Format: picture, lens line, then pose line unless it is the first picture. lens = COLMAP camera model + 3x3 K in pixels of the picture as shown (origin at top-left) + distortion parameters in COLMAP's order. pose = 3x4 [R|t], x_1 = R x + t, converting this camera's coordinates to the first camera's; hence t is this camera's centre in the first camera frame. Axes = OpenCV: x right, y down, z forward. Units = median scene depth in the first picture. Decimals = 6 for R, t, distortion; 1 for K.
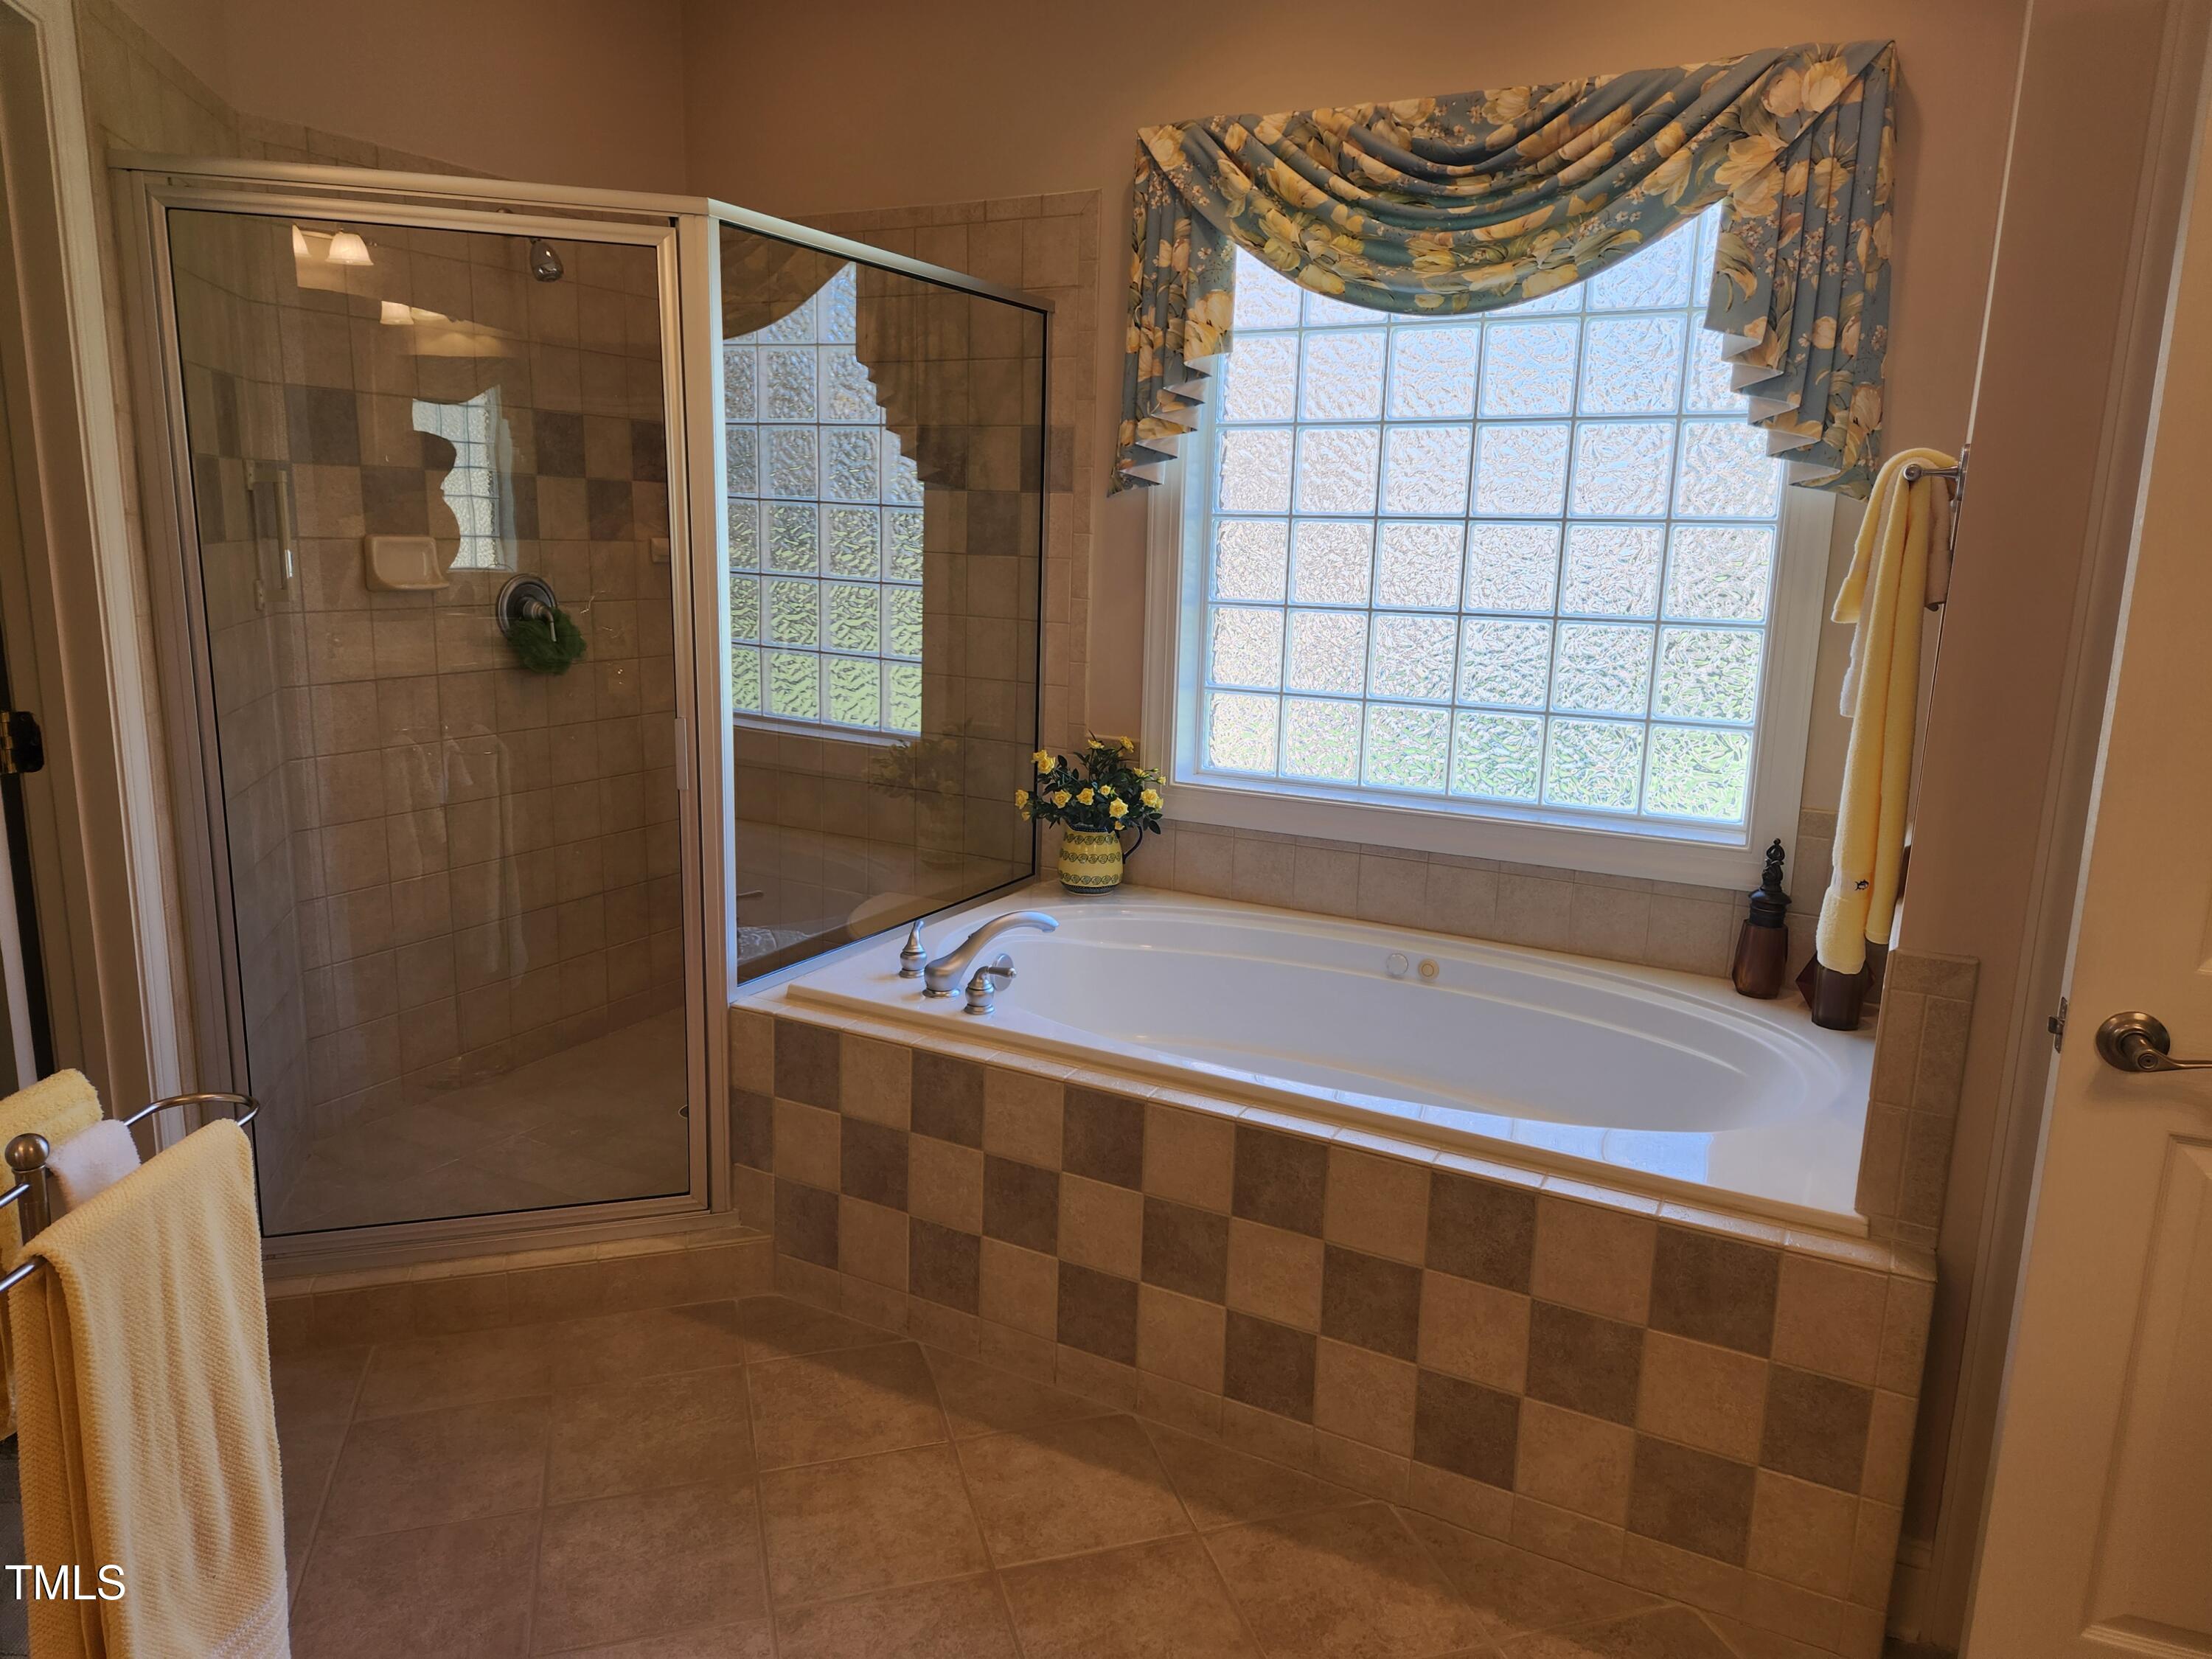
lens RADIAL K [[1486.6, 0, 1124.3], [0, 1486.6, 830.0], [0, 0, 1]] dist [0.071033, -0.070174]
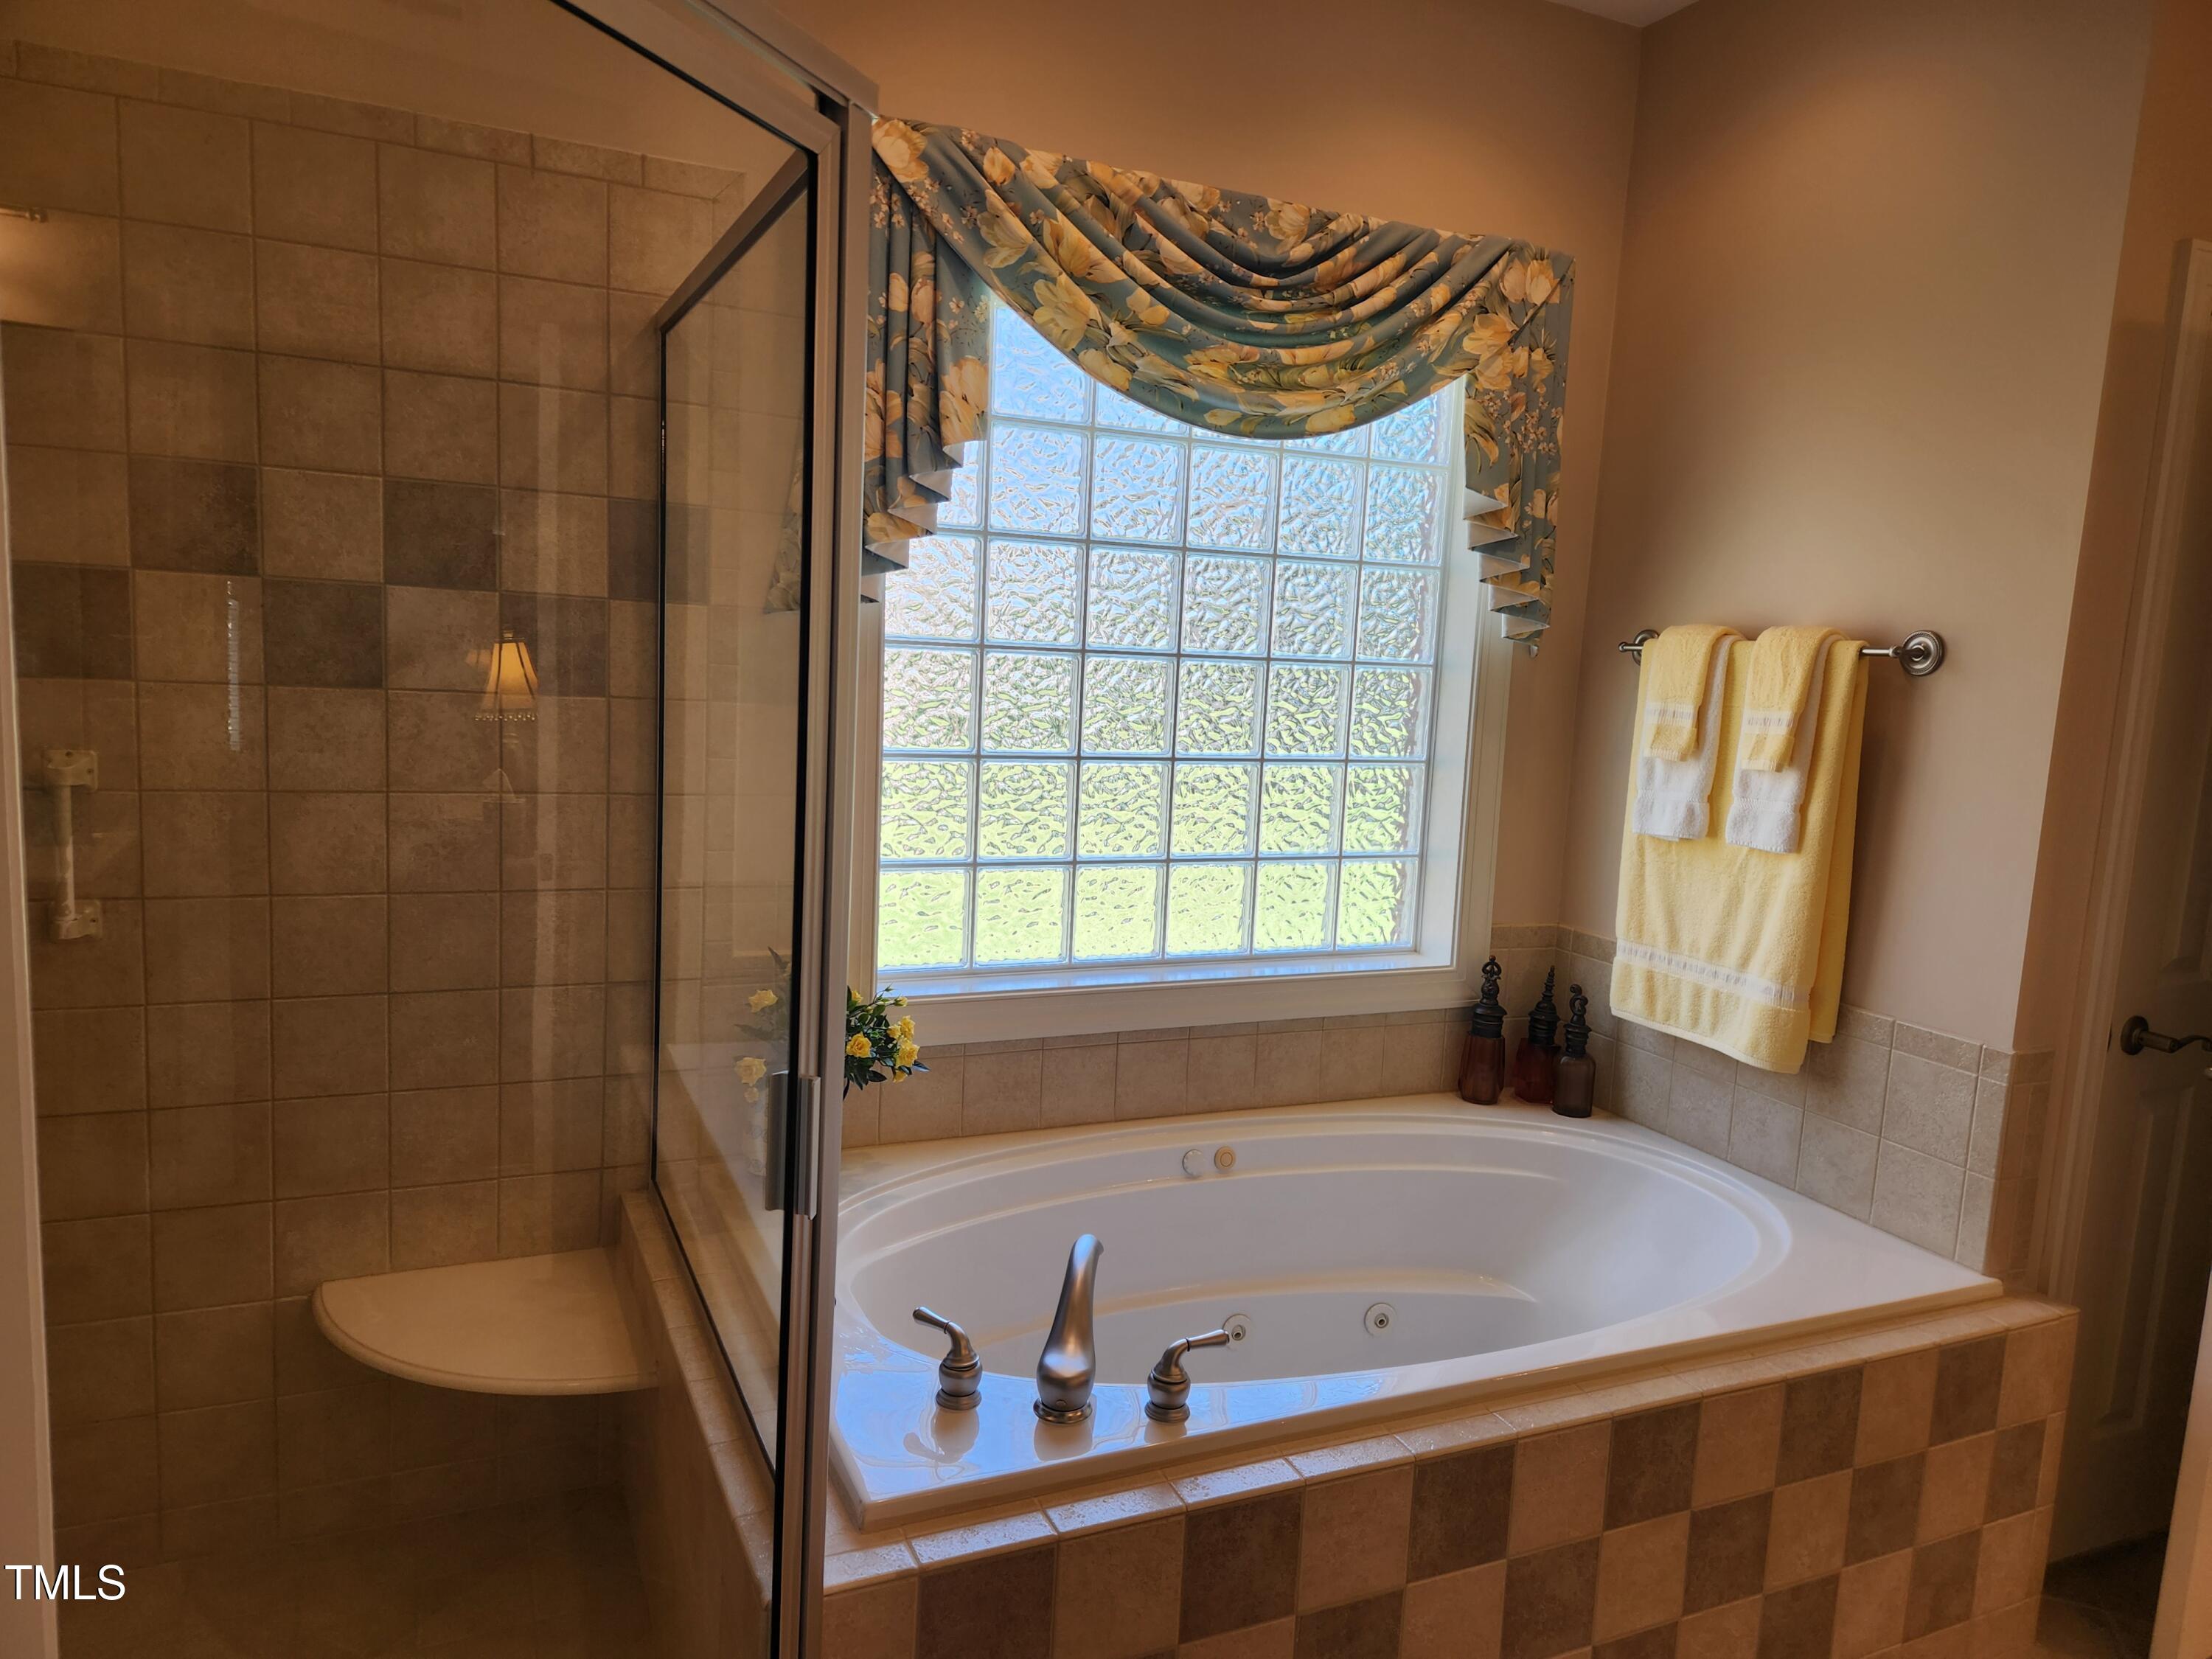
lens RADIAL K [[1478.2, 0, 1105.3], [0, 1478.2, 843.2], [0, 0, 1]] dist [0.054063, -0.039735]
pose [[0.598568, -0.104095, 0.794280, -0.567233], [0.124329, 0.991578, 0.036258, -0.145836], [-0.791365, 0.077049, 0.606469, 0.551326]]
